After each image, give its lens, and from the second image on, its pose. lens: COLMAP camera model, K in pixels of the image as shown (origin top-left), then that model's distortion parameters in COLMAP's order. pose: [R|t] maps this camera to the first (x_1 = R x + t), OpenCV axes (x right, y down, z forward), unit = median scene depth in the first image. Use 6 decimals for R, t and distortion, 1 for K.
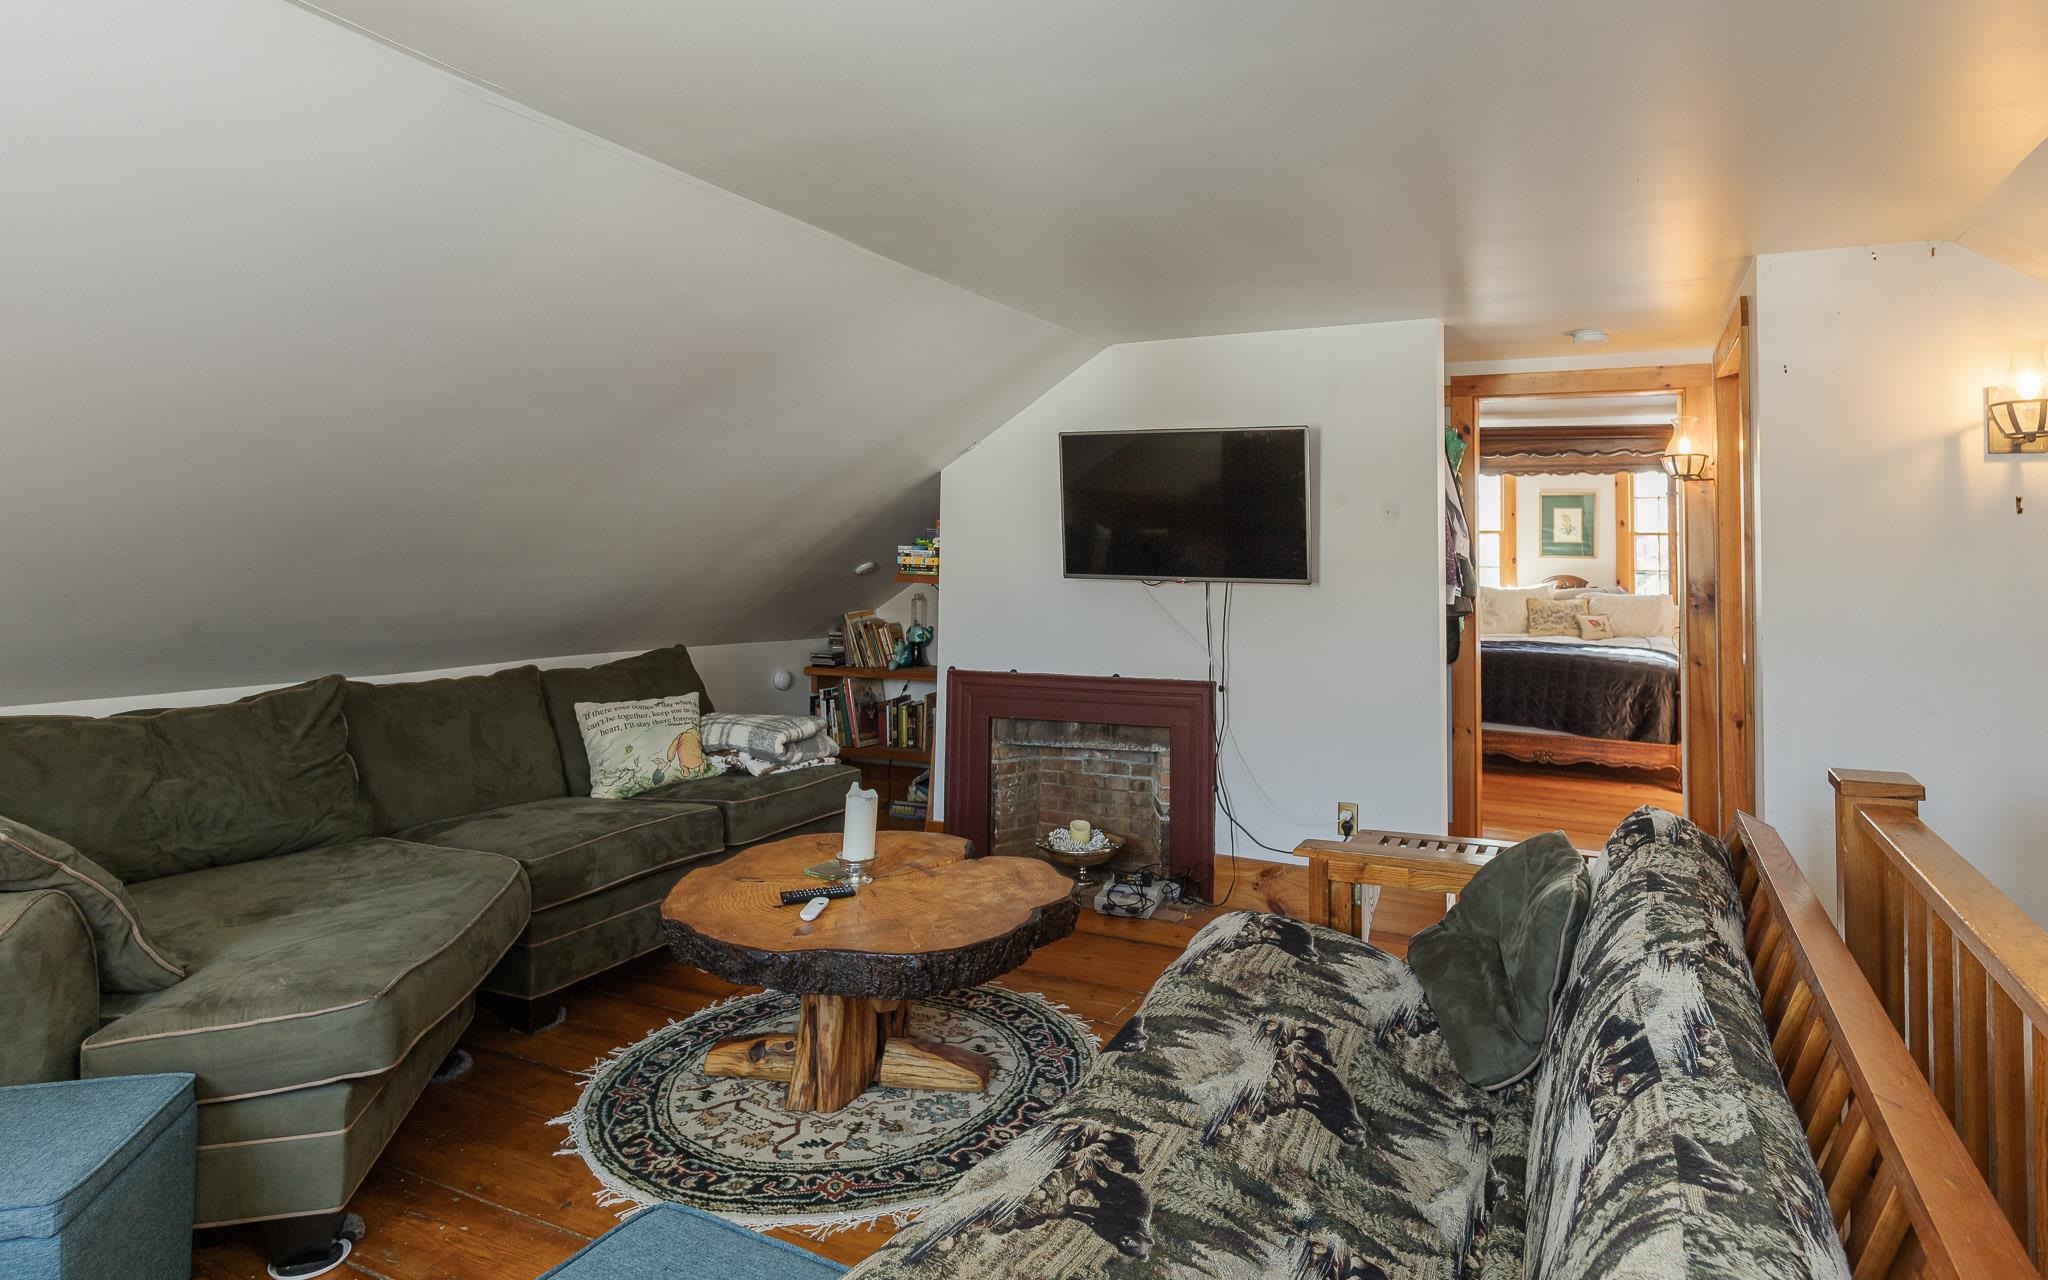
lens RADIAL K [[1078.3, 0, 1133.4], [0, 1078.3, 529.4], [0, 0, 1]] dist [-0.003154, -0.001068]
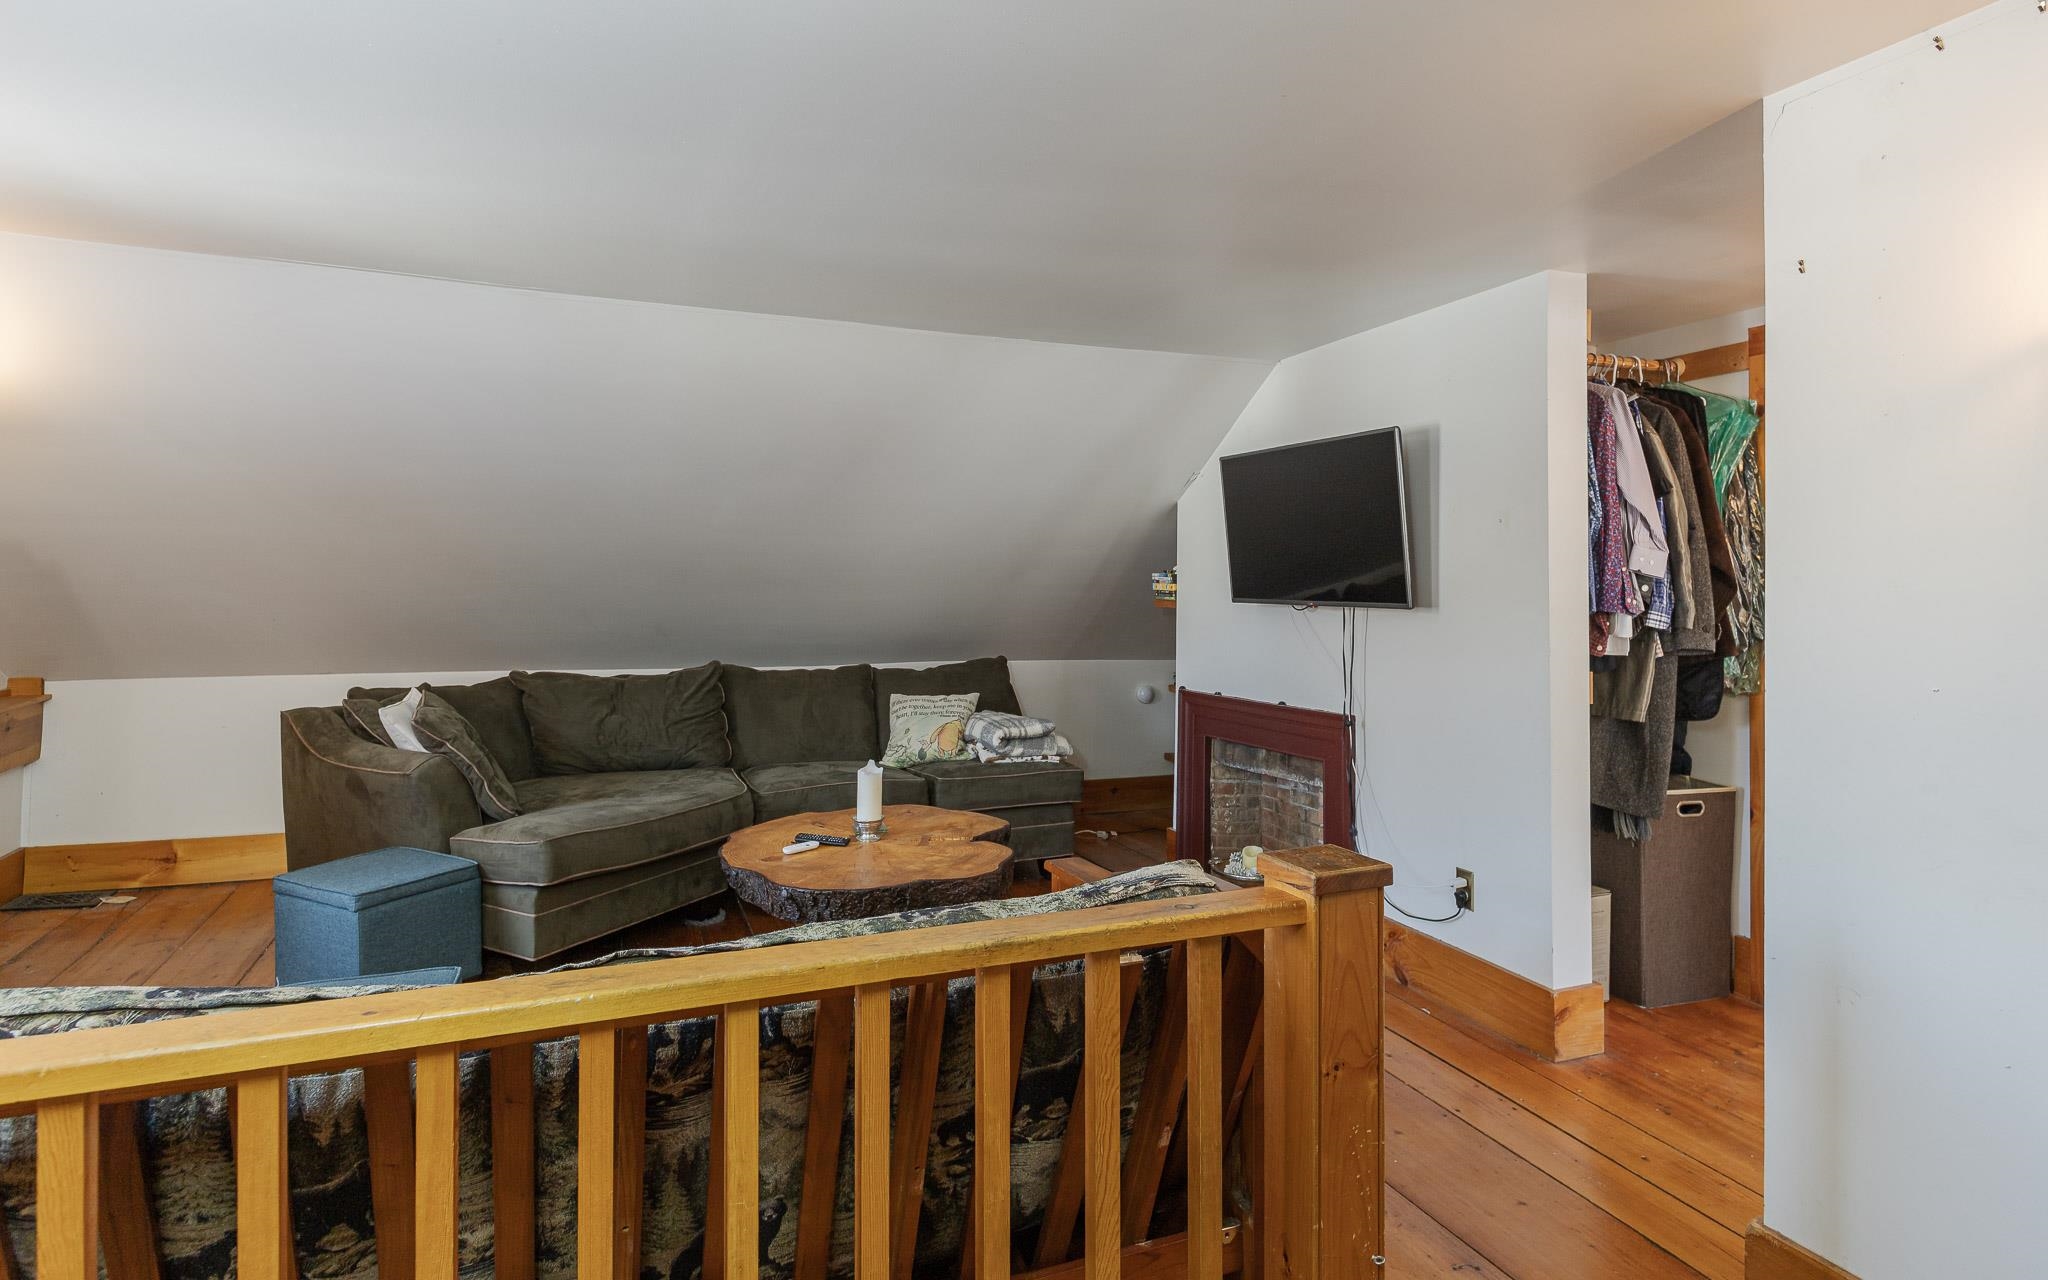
lens RADIAL K [[1078.3, 0, 1080.1], [0, 1078.3, 592.2], [0, 0, 1]] dist [-0.003154, -0.001068]
pose [[0.726926, -0.003178, -0.686709, 0.540745], [0.020024, 0.999662, 0.016571, 0.016810], [0.686424, -0.025796, 0.726744, 0.181835]]
